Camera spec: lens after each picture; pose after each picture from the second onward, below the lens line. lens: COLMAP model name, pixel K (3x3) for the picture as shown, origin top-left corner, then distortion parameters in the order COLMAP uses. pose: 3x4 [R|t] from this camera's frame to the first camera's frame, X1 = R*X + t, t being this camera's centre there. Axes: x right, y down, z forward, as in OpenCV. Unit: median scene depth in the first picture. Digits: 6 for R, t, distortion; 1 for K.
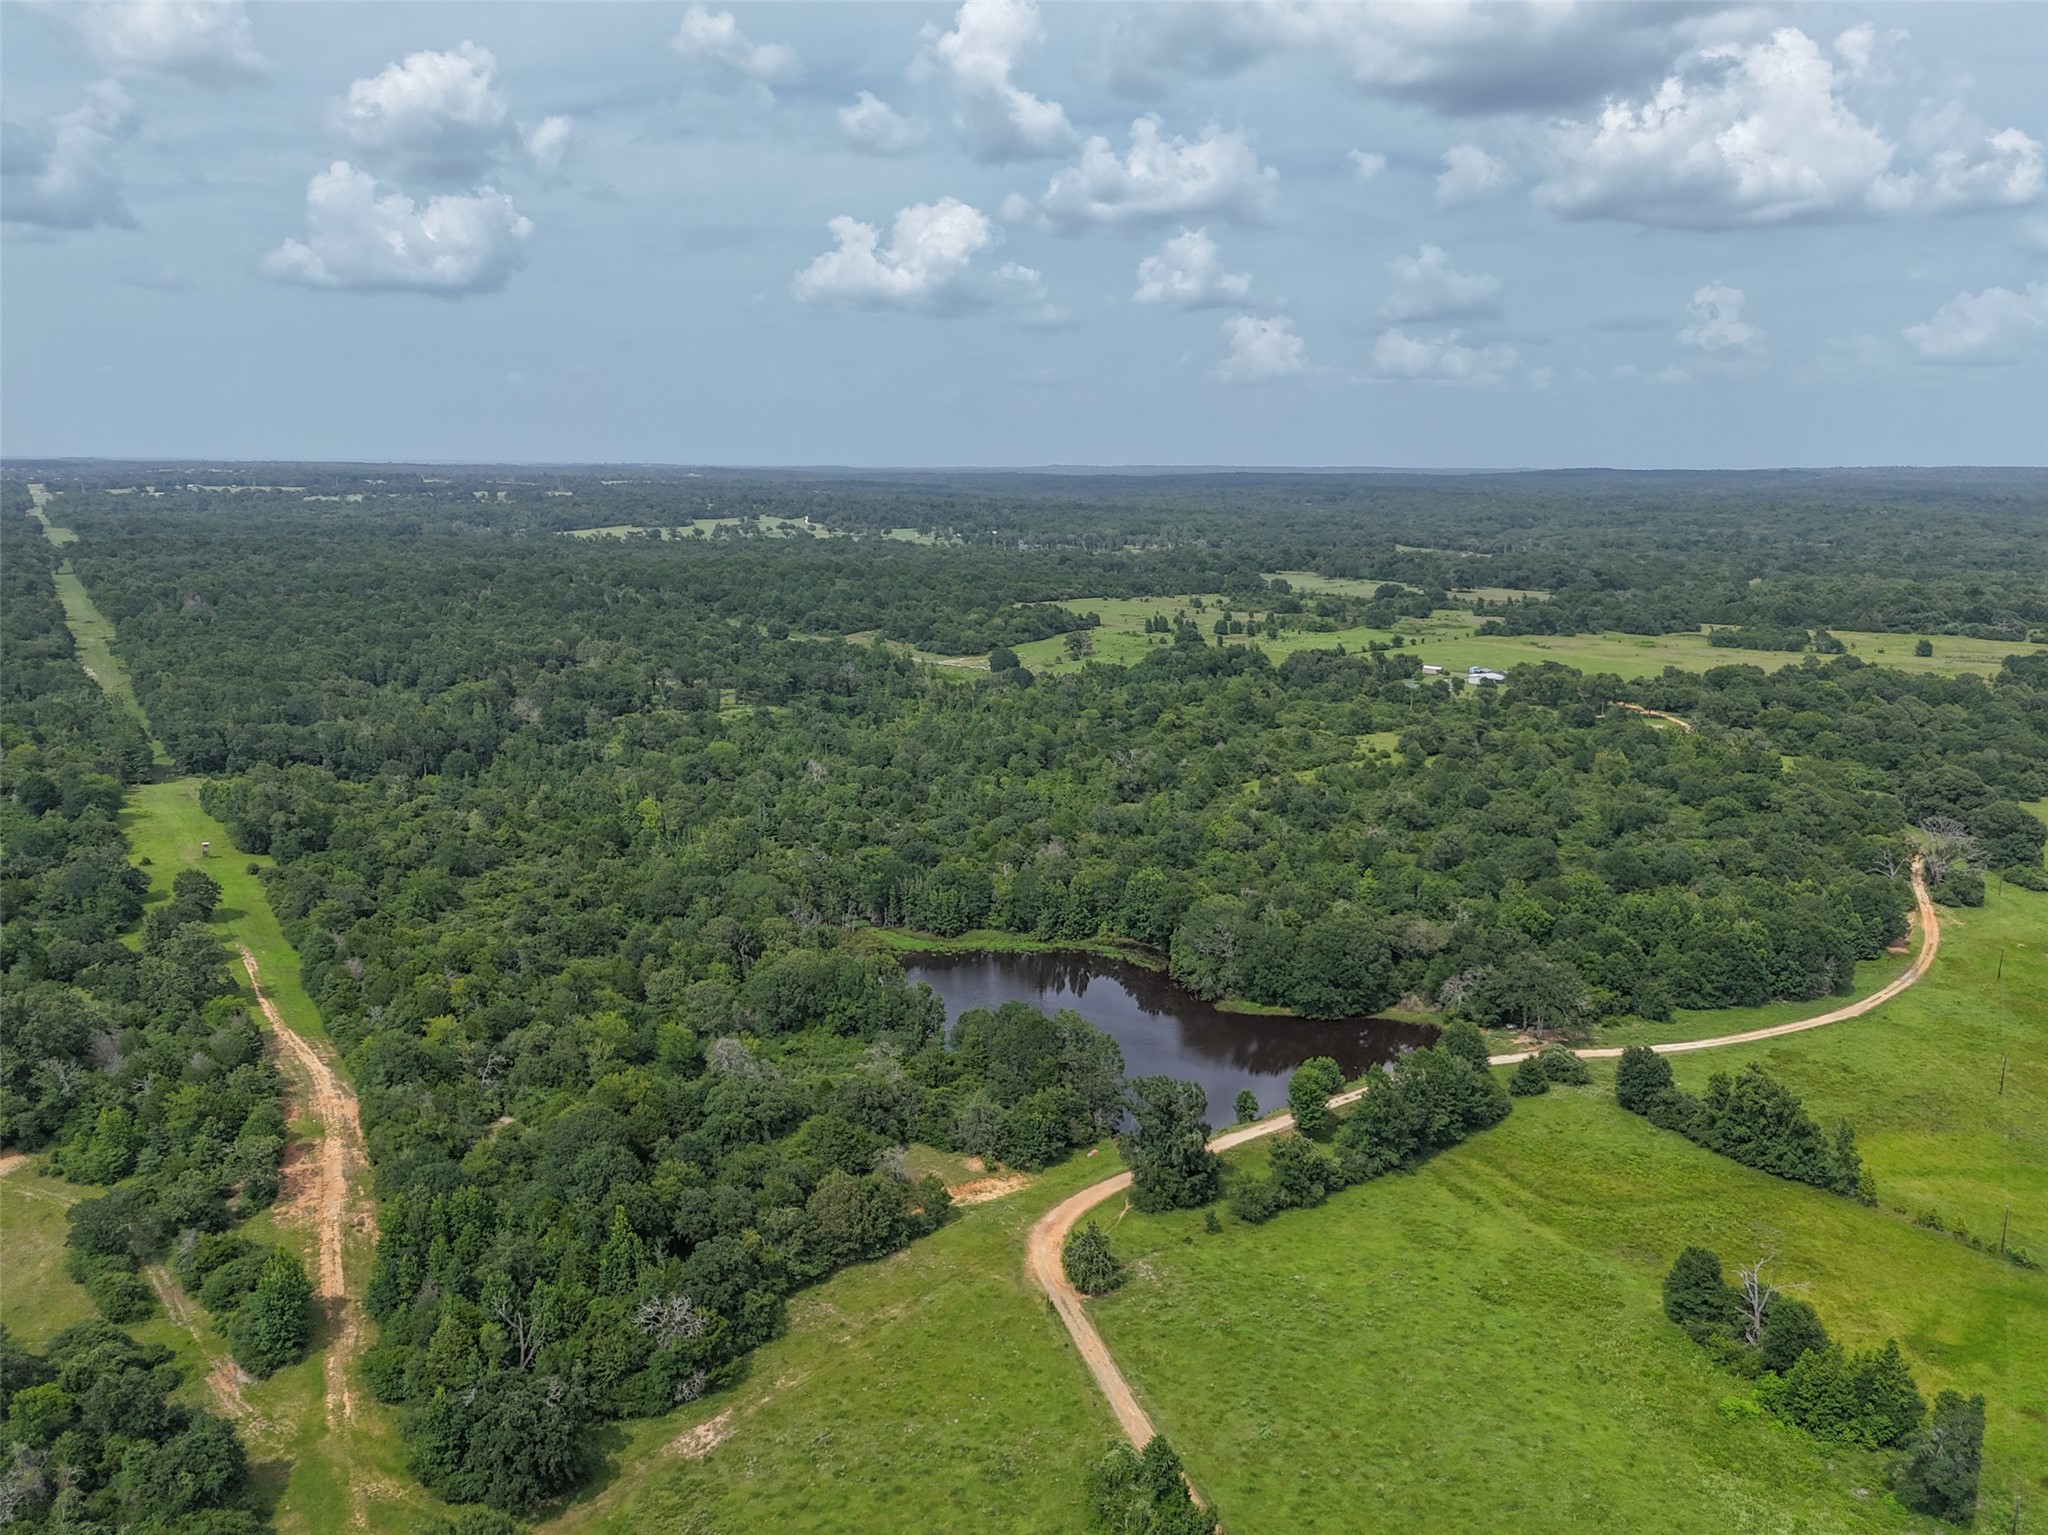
lens RADIAL K [[1445.3, 0, 1024.0], [0, 1445.3, 767.5], [0, 0, 1]] dist [0.075430, -0.083022]
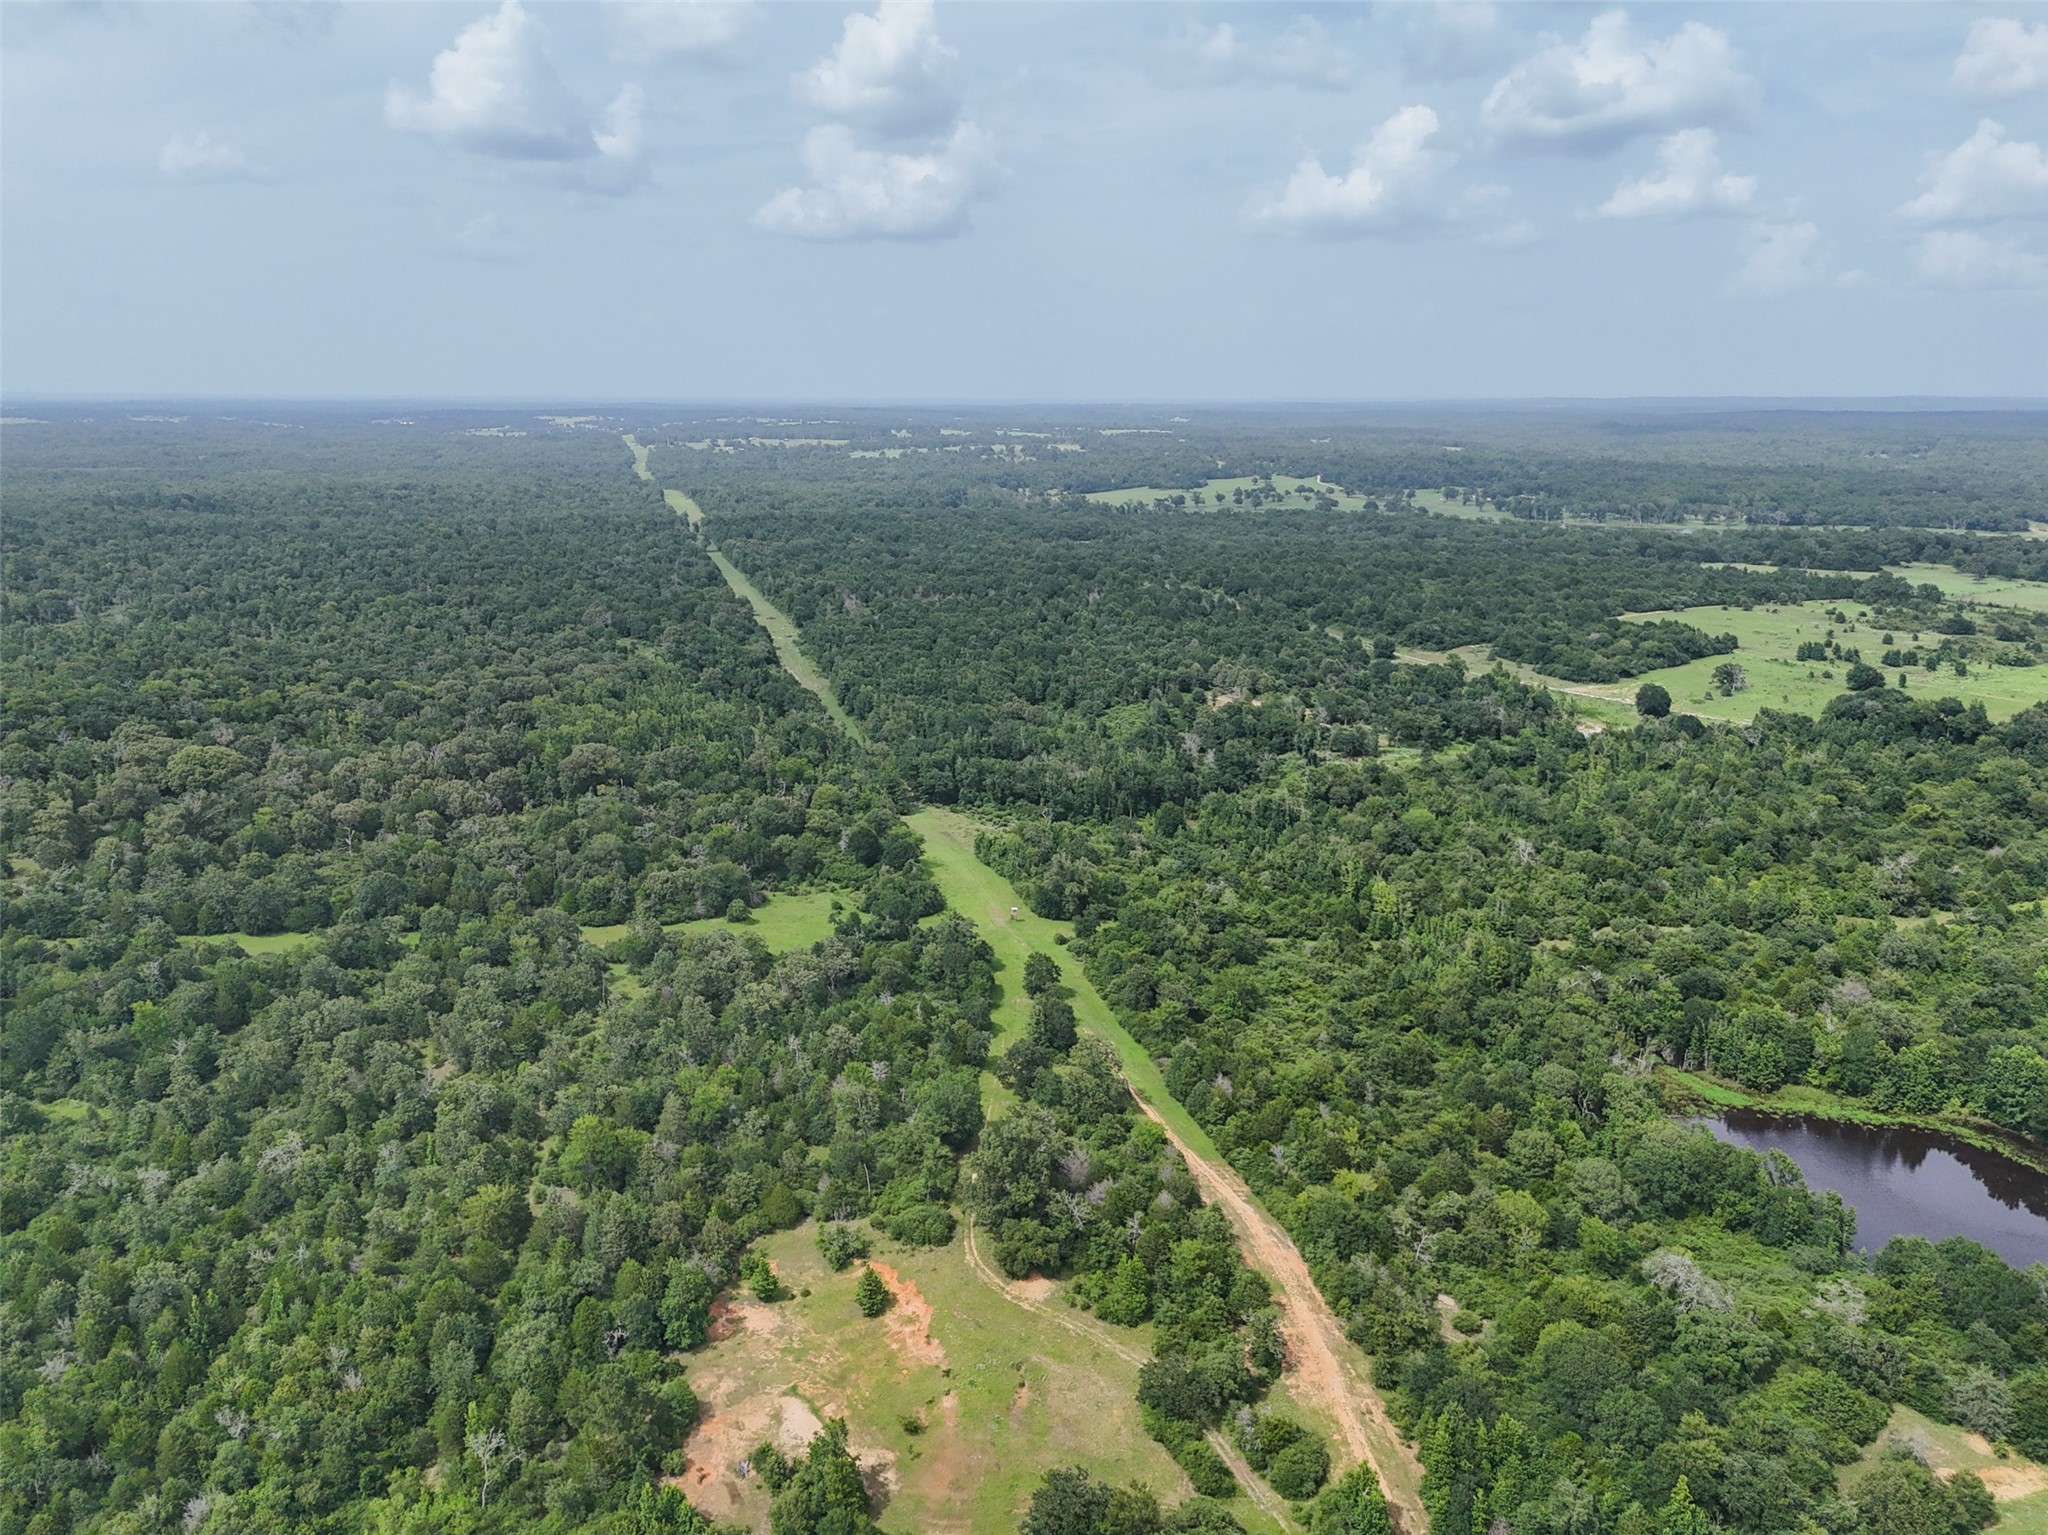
lens RADIAL K [[1443.2, 0, 1024.0], [0, 1443.2, 767.5], [0, 0, 1]] dist [0.070926, -0.086637]
pose [[0.955957, 0.065603, -0.286080, -0.181709], [-0.051025, 0.997004, 0.058125, -0.088367], [0.289037, -0.040968, 0.956441, -0.029212]]
